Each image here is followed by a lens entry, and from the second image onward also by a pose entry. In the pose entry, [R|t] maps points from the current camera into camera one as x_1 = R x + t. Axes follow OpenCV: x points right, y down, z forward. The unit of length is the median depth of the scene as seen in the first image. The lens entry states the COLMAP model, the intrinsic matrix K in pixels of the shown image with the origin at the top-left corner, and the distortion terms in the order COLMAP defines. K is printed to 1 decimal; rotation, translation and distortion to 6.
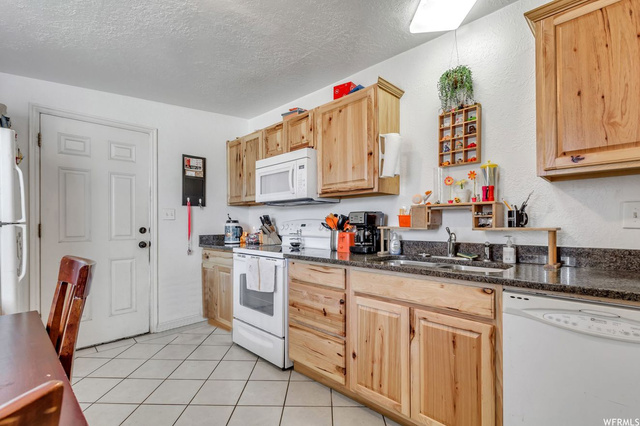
lens RADIAL K [[294.2, 0, 312.6], [0, 294.2, 222.4], [0, 0, 1]] dist [0.011419, -0.000628]
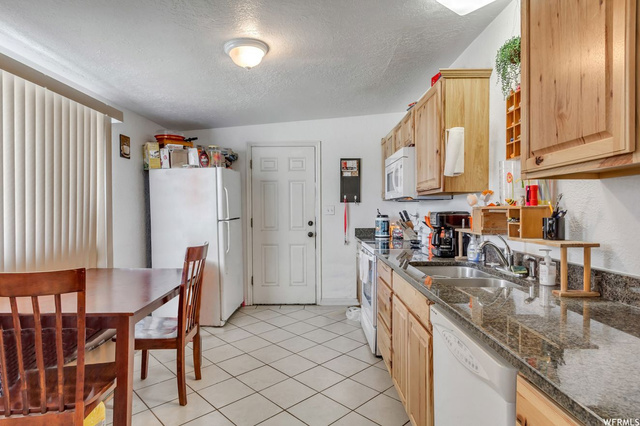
lens RADIAL K [[349.6, 0, 322.3], [0, 349.6, 212.4], [0, 0, 1]] dist [0.009712, -0.002048]
pose [[0.716584, 0.004376, -0.697487, 0.510308], [0.006874, 0.999887, 0.013336, -0.039533], [0.697467, -0.014351, 0.716473, -0.046073]]
